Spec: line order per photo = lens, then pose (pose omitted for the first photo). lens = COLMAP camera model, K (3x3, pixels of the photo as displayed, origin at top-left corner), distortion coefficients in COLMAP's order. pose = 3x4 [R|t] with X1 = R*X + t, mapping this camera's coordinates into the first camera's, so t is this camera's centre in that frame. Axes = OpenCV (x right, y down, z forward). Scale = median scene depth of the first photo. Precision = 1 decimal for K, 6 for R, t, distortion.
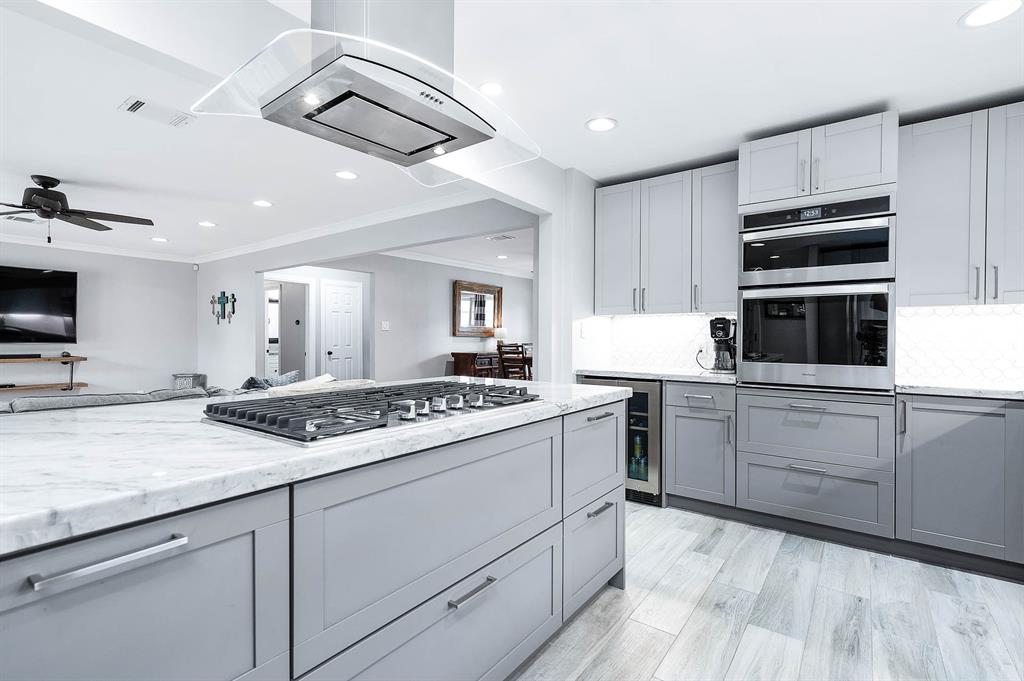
lens RADIAL K [[477.6, 0, 516.6], [0, 477.6, 335.5], [0, 0, 1]] dist [0.000595, 0.000342]
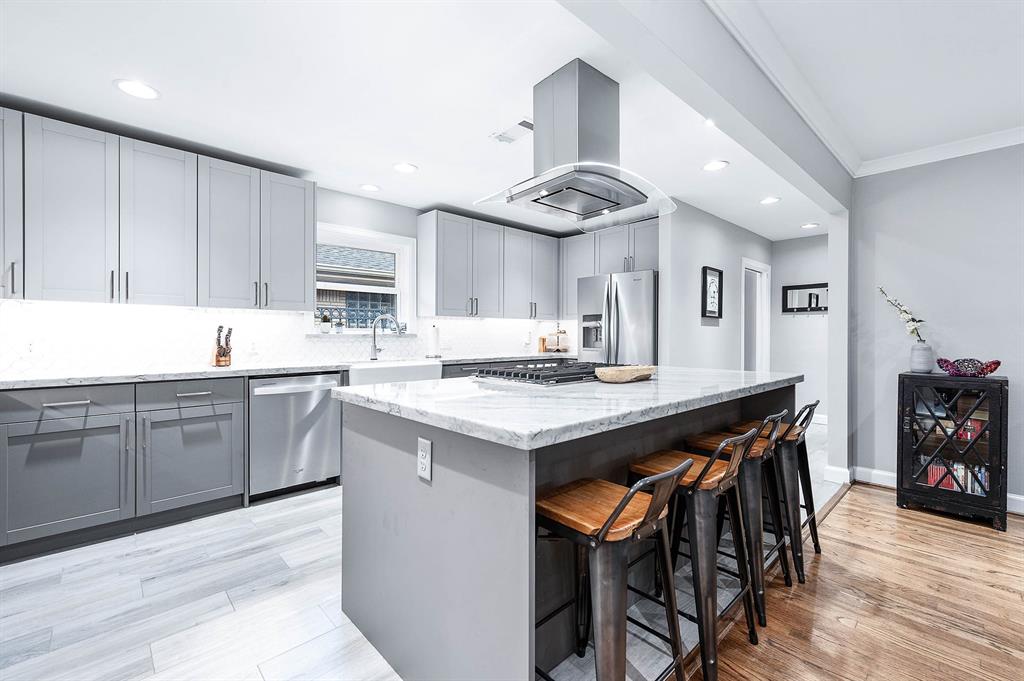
lens RADIAL K [[436.5, 0, 512.0], [0, 436.5, 340.5], [0, 0, 1]] dist [-0.000605, -0.000057]
pose [[-0.982688, -0.004823, 0.185207, -0.247069], [-0.004087, 0.999982, 0.004353, 0.024521], [-0.185225, 0.003521, -0.982690, 1.892844]]
